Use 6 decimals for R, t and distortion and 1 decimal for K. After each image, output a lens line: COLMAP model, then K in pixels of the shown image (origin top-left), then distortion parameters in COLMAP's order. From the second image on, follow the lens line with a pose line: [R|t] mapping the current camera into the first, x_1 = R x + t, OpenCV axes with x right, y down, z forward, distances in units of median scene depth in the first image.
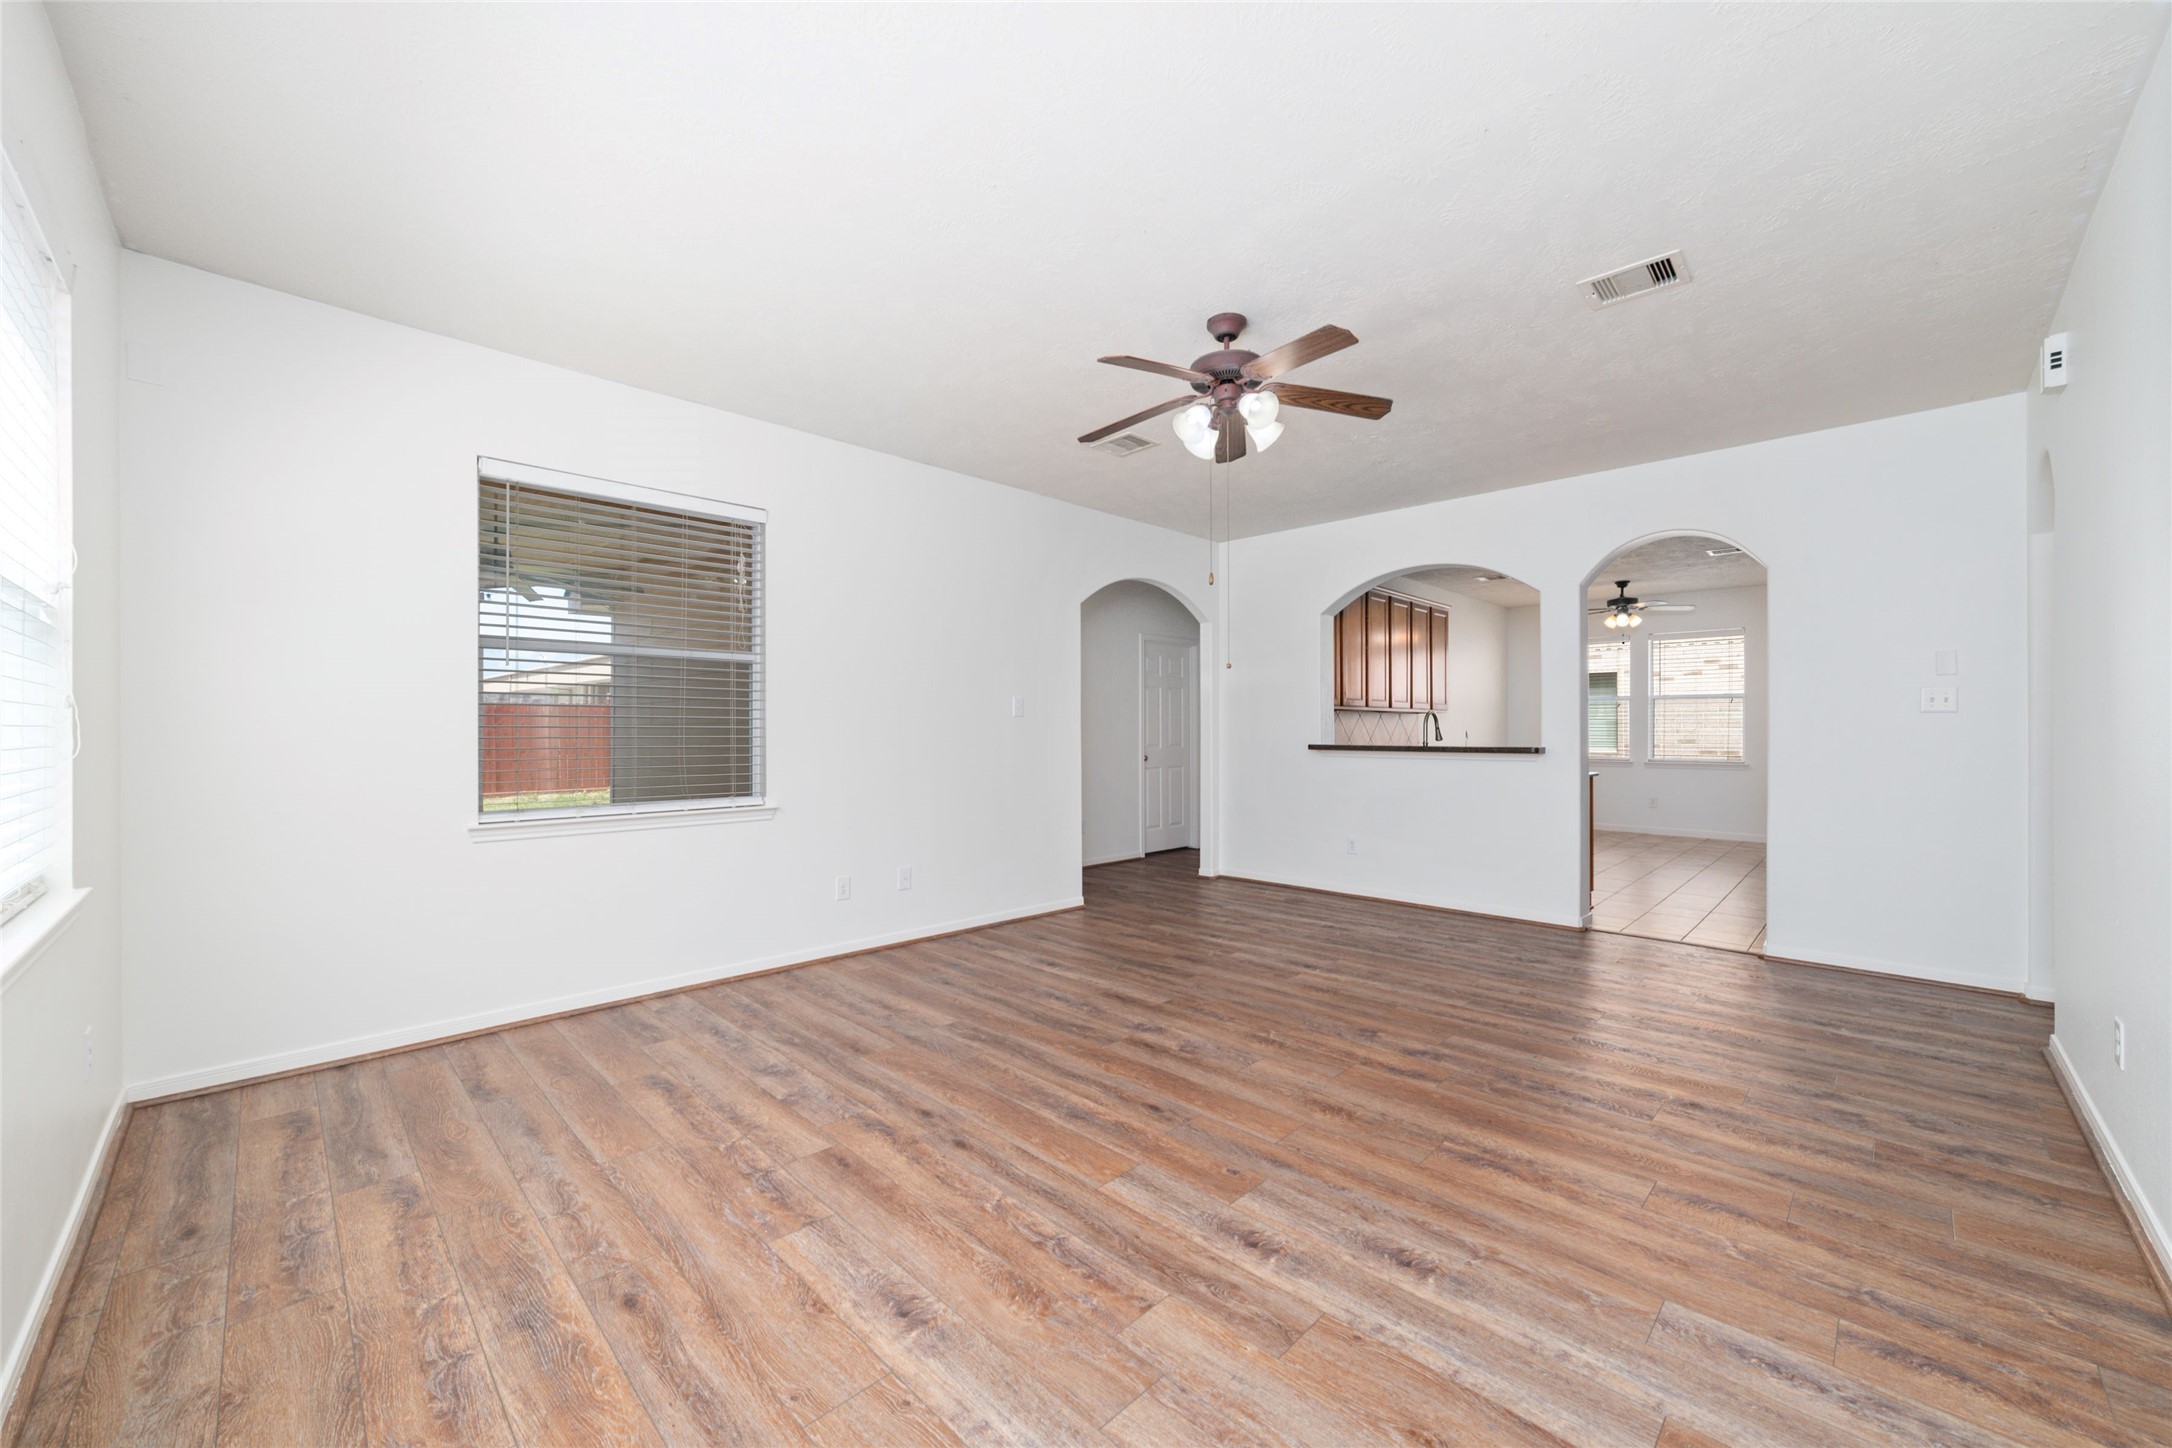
lens RADIAL K [[829.9, 0, 1086.5], [0, 829.9, 723.1], [0, 0, 1]] dist [-0.017925, 0.006138]
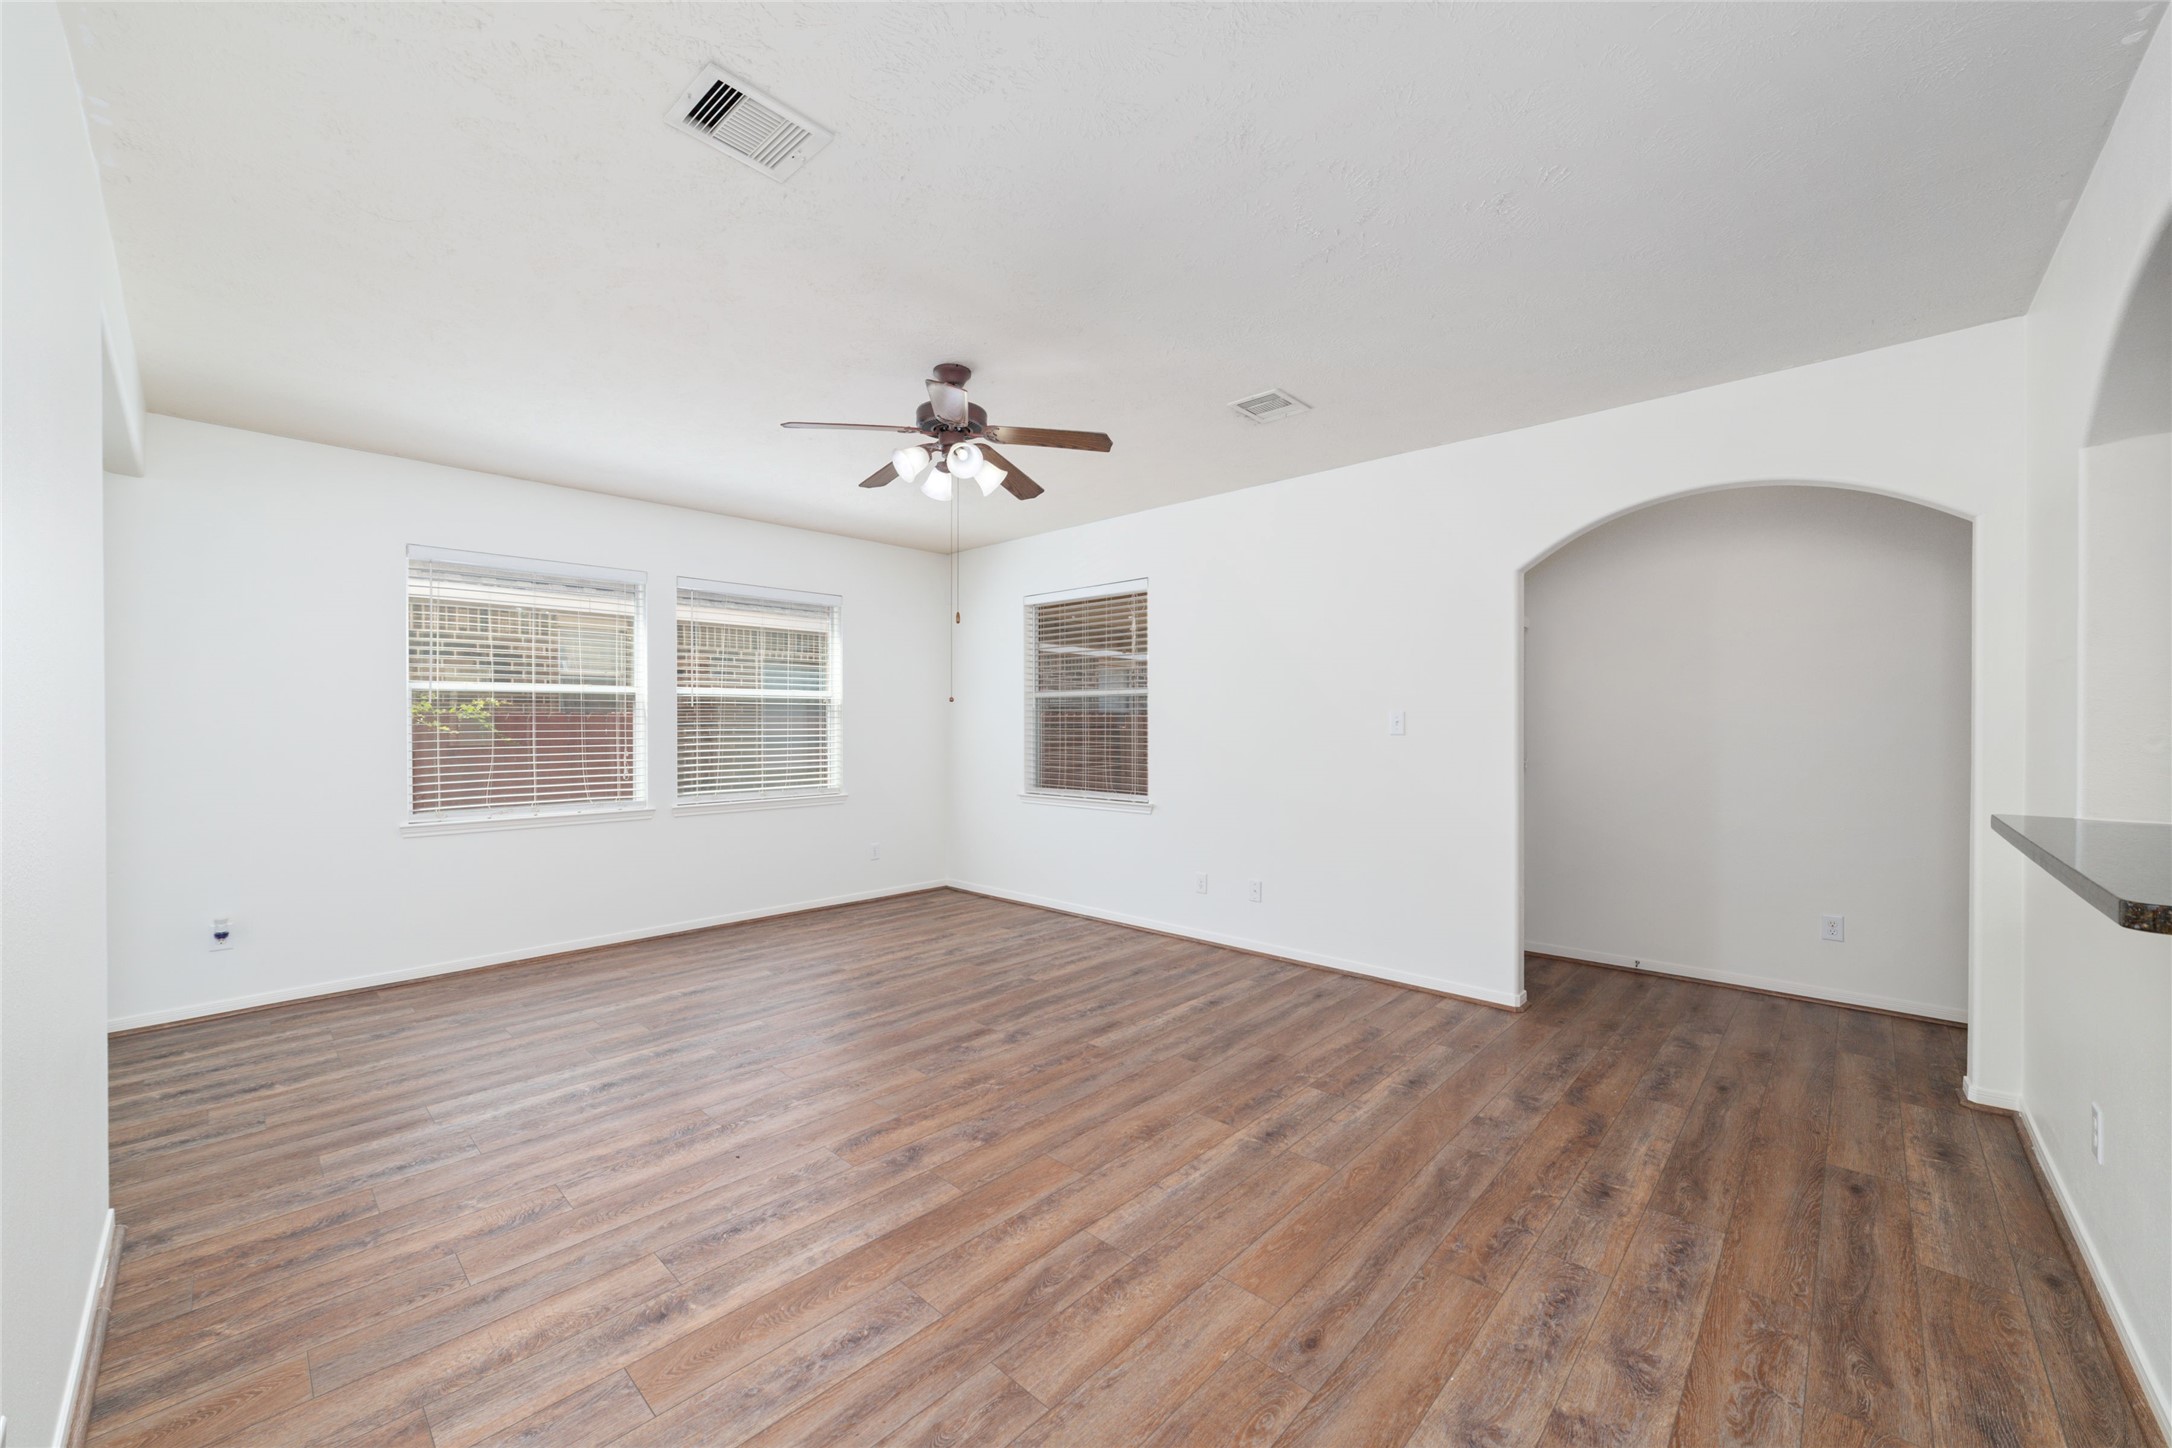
lens RADIAL K [[829.9, 0, 1080.8], [0, 829.9, 717.4], [0, 0, 1]] dist [-0.017925, 0.006138]
pose [[0.025783, -0.009831, -0.999619, 1.363777], [0.010786, 0.999896, -0.009555, -0.038900], [0.999609, -0.010535, 0.025887, 1.258212]]
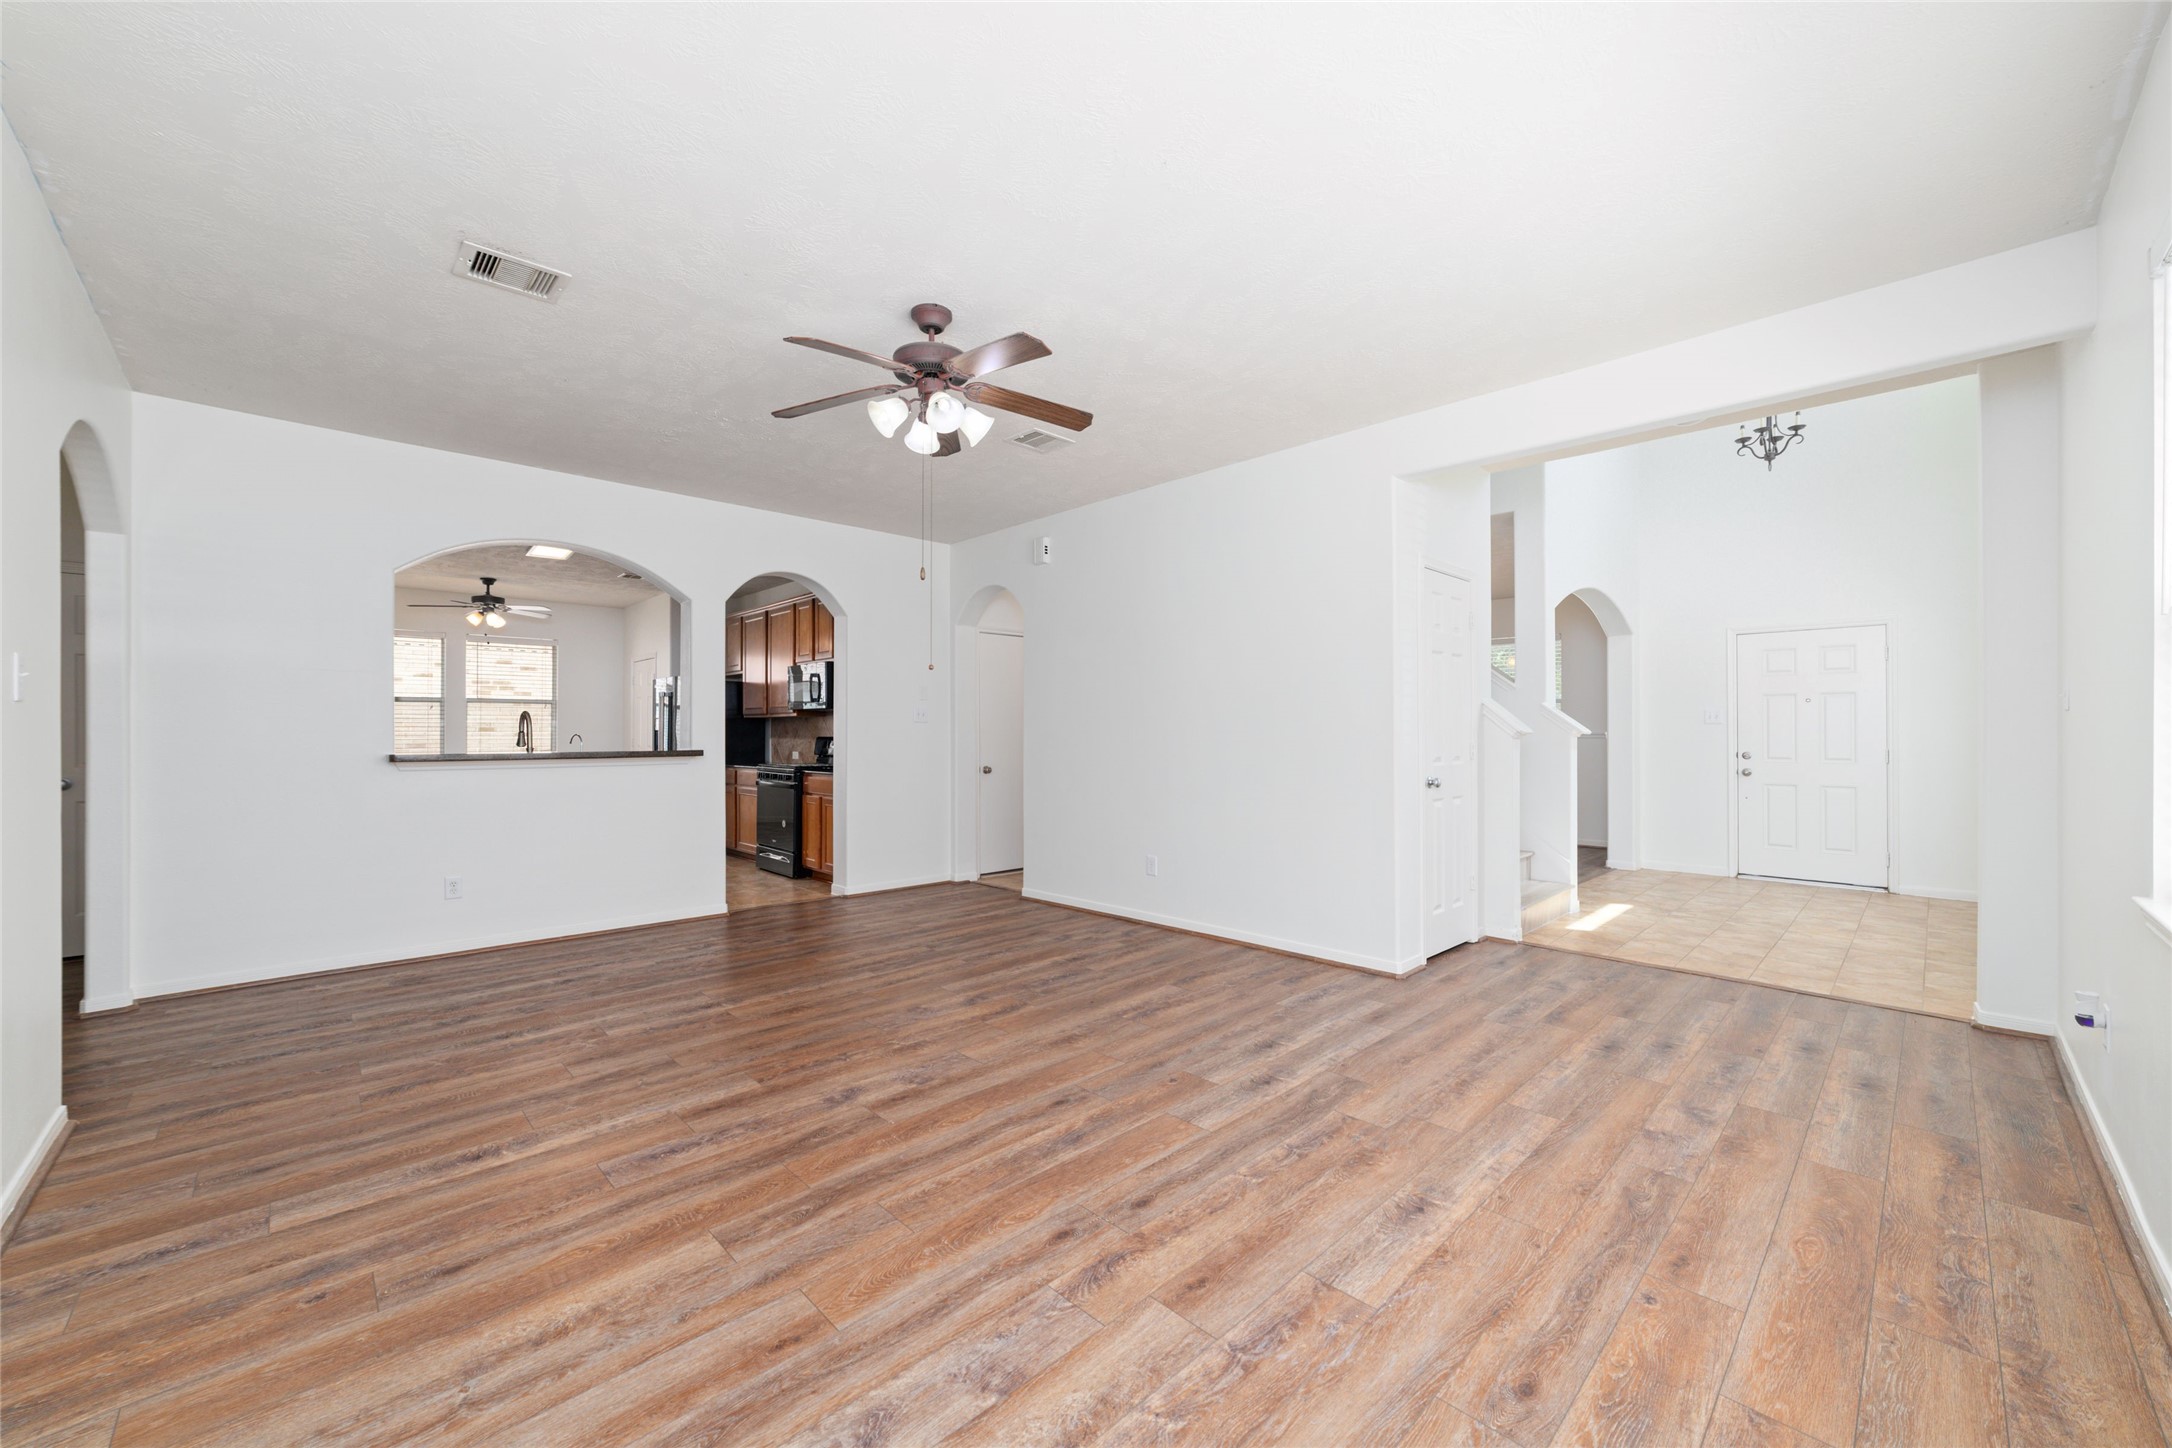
lens RADIAL K [[829.9, 0, 1076.9], [0, 829.9, 738.3], [0, 0, 1]] dist [-0.017925, 0.006138]
pose [[0.026742, -0.005027, 0.999630, -0.875304], [-0.008555, 0.999950, 0.005257, 0.008073], [-0.999606, -0.008692, 0.026698, 0.890209]]
